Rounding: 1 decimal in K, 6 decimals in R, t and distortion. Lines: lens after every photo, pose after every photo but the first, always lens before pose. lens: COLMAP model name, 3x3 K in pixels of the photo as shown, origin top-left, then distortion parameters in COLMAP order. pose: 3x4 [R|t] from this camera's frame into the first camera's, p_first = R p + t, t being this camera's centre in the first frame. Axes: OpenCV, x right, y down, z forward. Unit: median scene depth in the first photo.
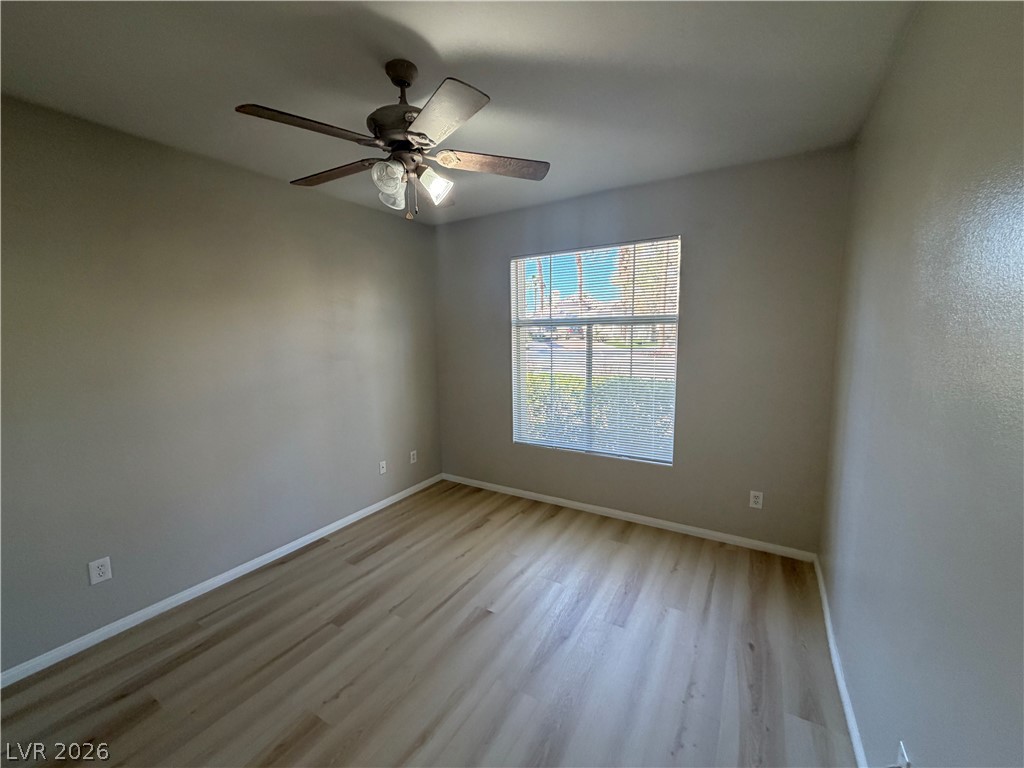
lens RADIAL K [[407.9, 0, 509.4], [0, 407.9, 387.2], [0, 0, 1]] dist [-0.011352, 0.000110]
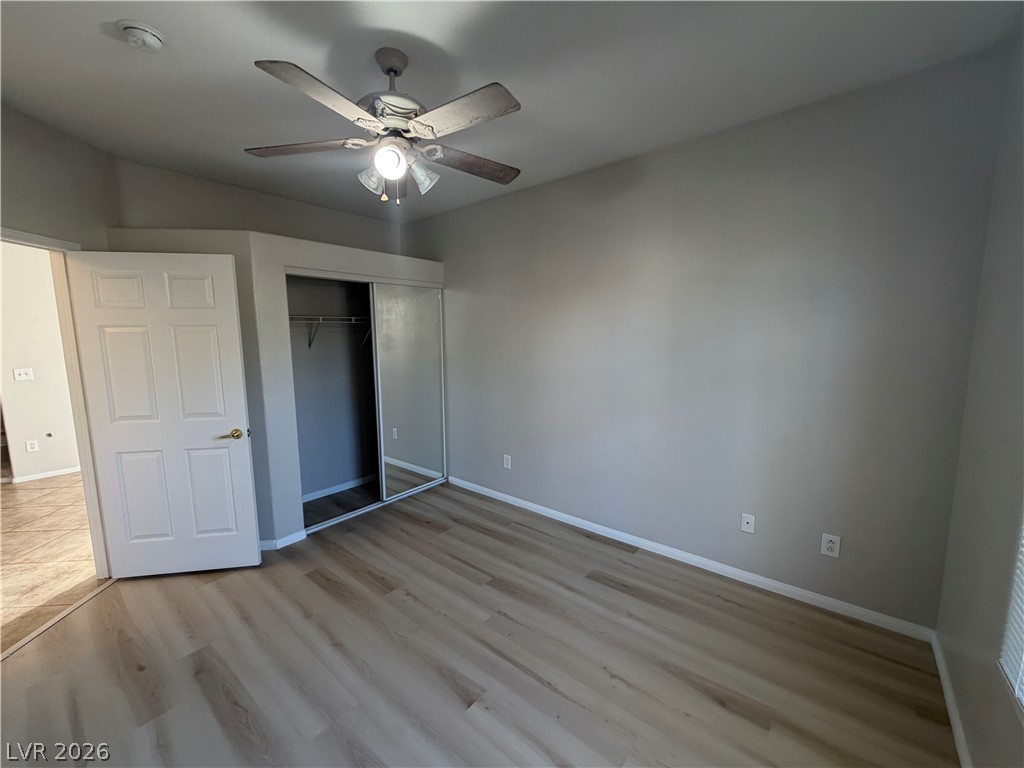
lens RADIAL K [[407.9, 0, 509.4], [0, 407.9, 387.2], [0, 0, 1]] dist [-0.011352, 0.000110]
pose [[-0.153392, 0.138735, -0.978378, 0.467085], [-0.125525, 0.979339, 0.158551, -0.093076], [0.980160, 0.147131, -0.132808, 0.907341]]
